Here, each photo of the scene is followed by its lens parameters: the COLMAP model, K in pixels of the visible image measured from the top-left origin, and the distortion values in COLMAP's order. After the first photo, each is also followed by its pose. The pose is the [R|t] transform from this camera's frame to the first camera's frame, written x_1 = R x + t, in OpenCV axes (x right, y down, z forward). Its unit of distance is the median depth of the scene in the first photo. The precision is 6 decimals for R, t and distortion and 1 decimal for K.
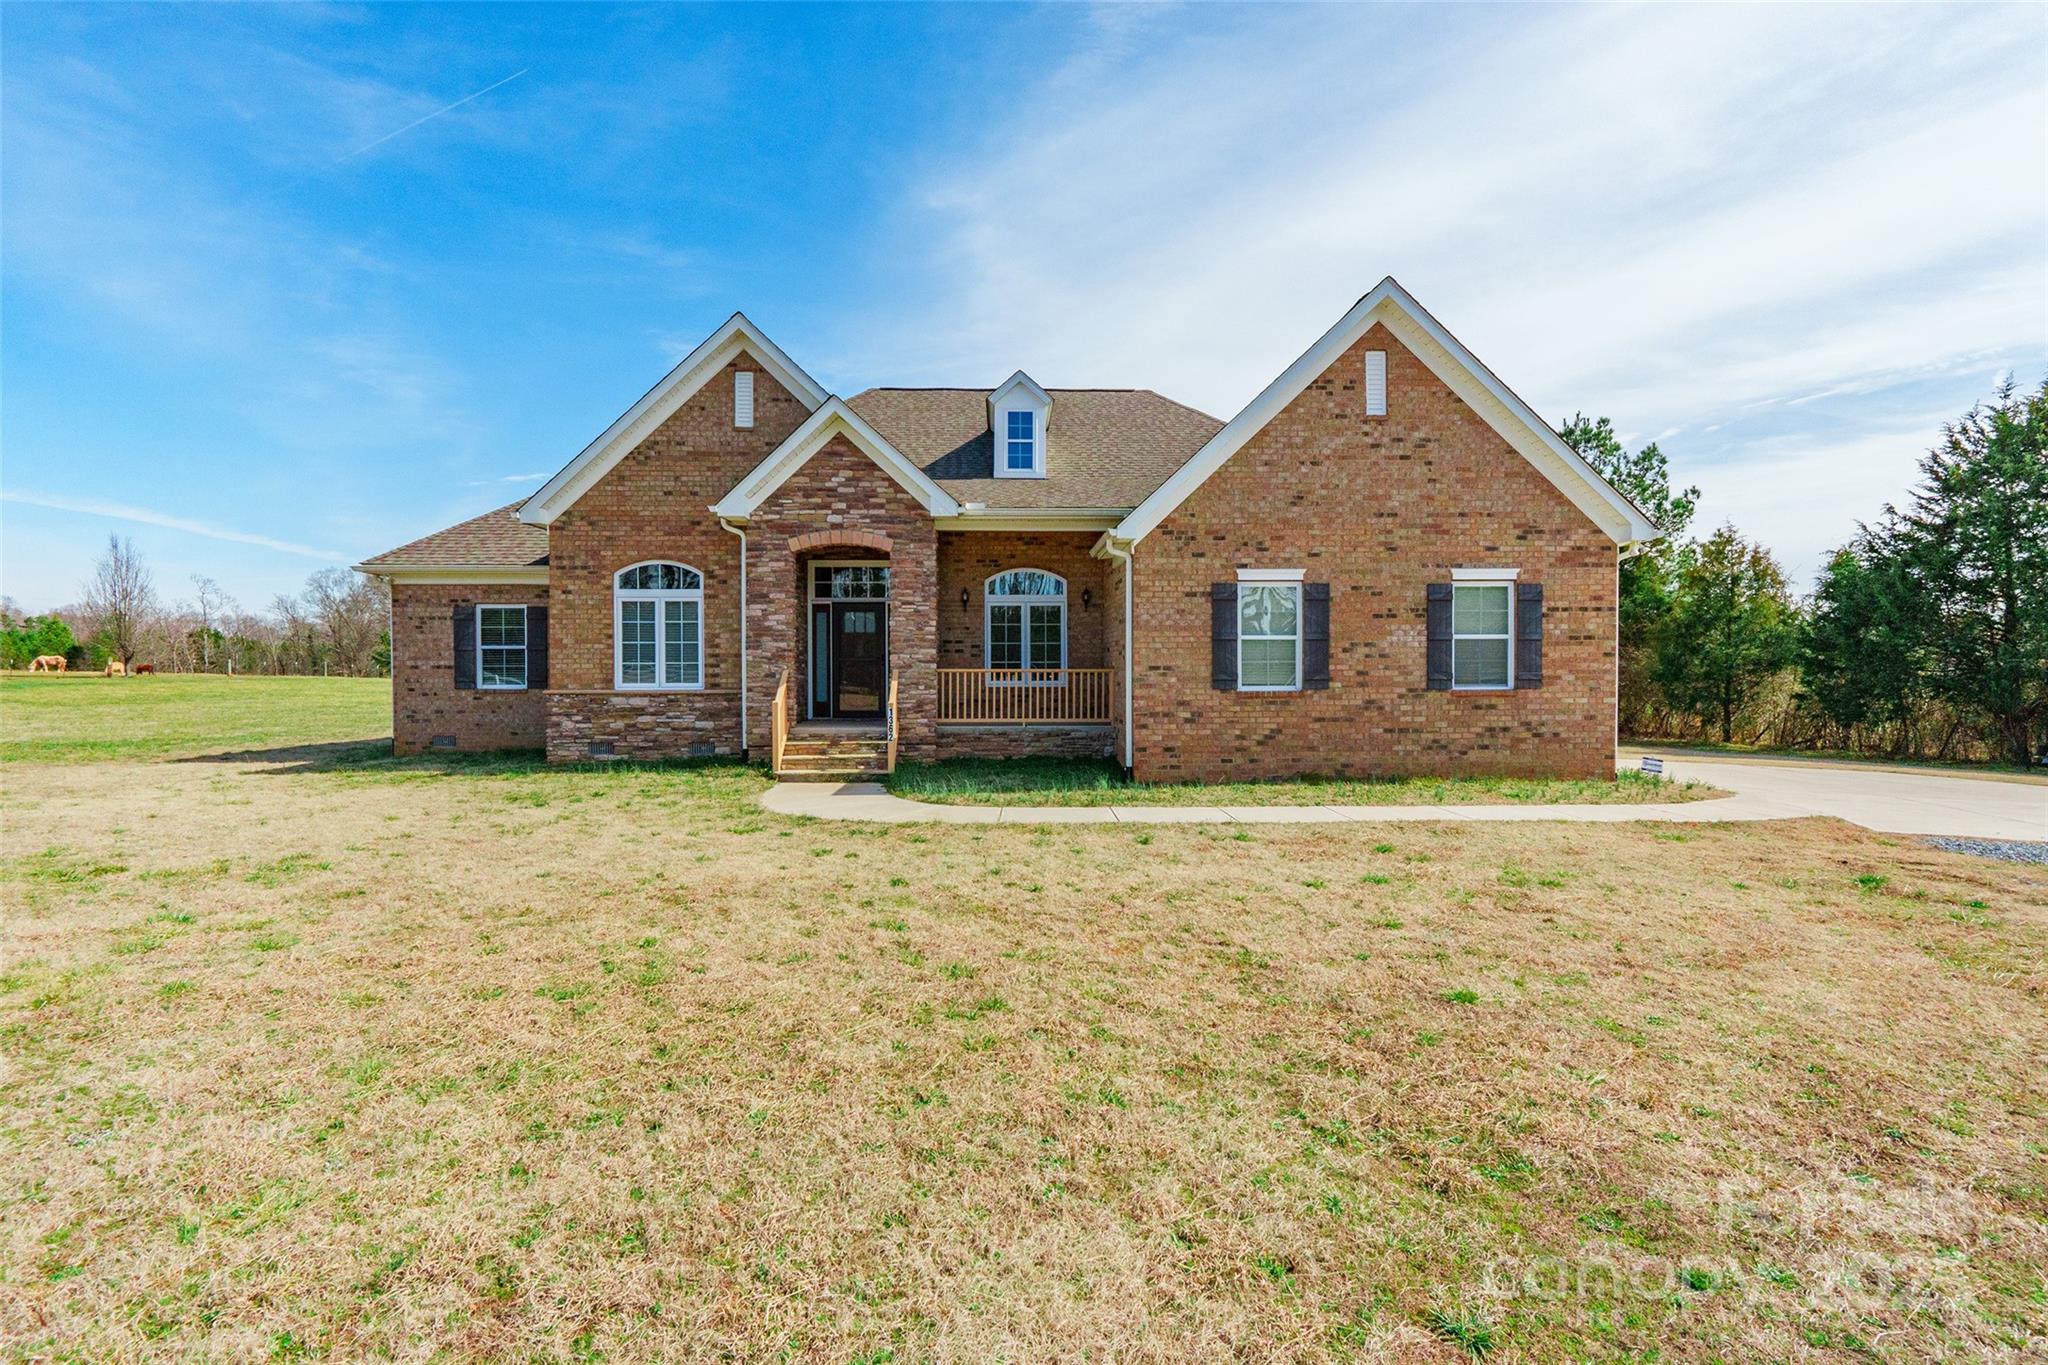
lens RADIAL K [[936.0, 0, 1021.6], [0, 936.0, 672.2], [0, 0, 1]] dist [-0.015755, 0.002832]
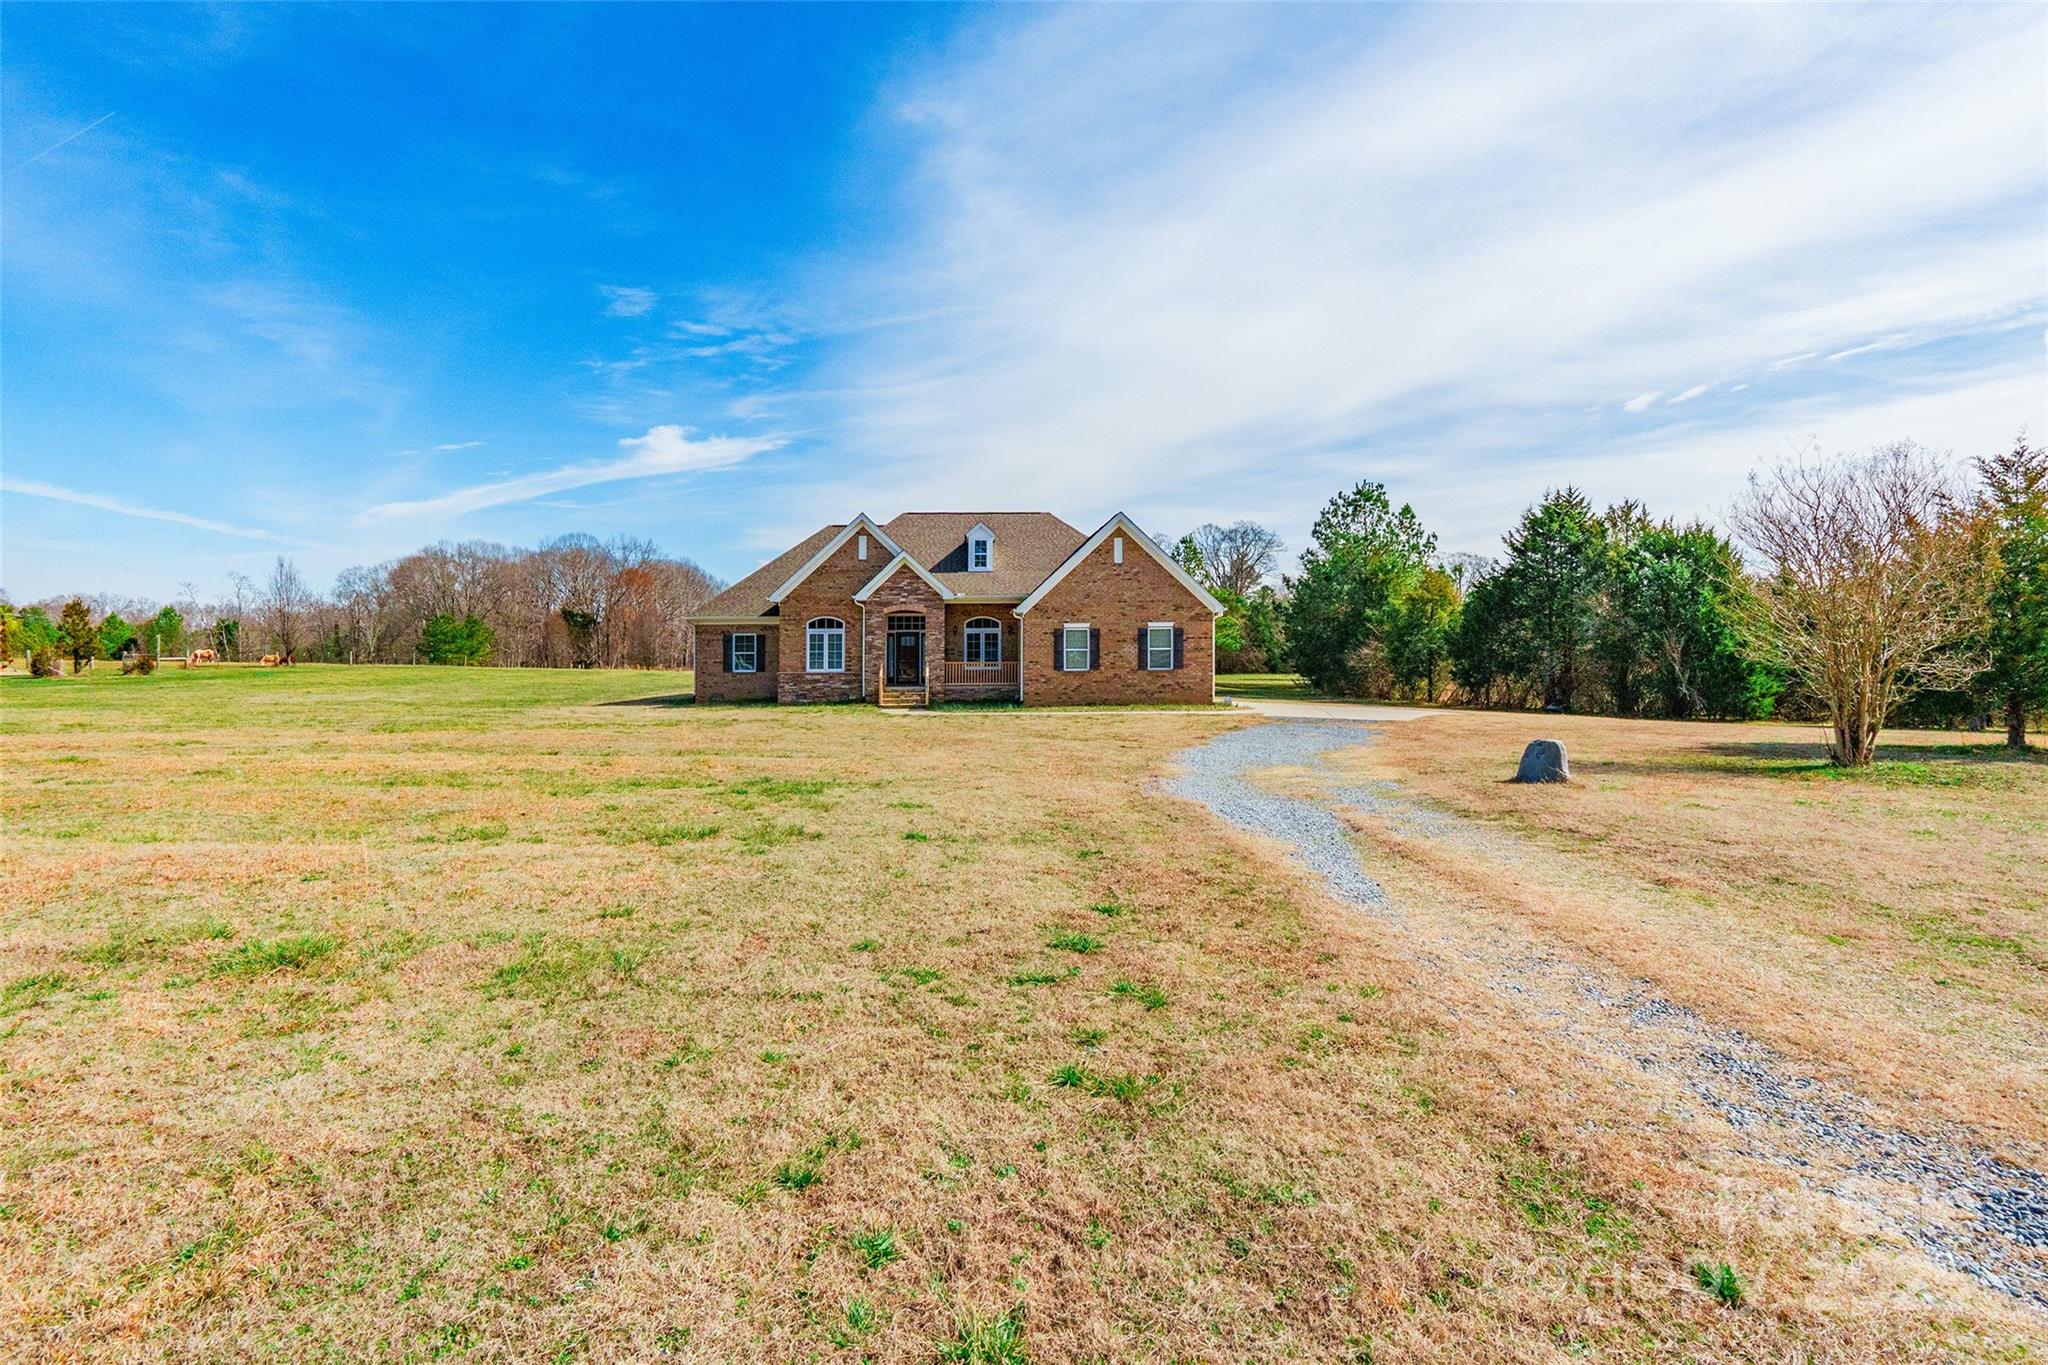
lens RADIAL K [[936.0, 0, 1074.7], [0, 936.0, 564.0], [0, 0, 1]] dist [-0.015755, 0.002832]
pose [[0.995489, 0.004339, 0.094781, 0.012360], [0.004884, 0.995286, -0.096863, -0.020298], [-0.094755, 0.096889, 0.990775, -1.425015]]
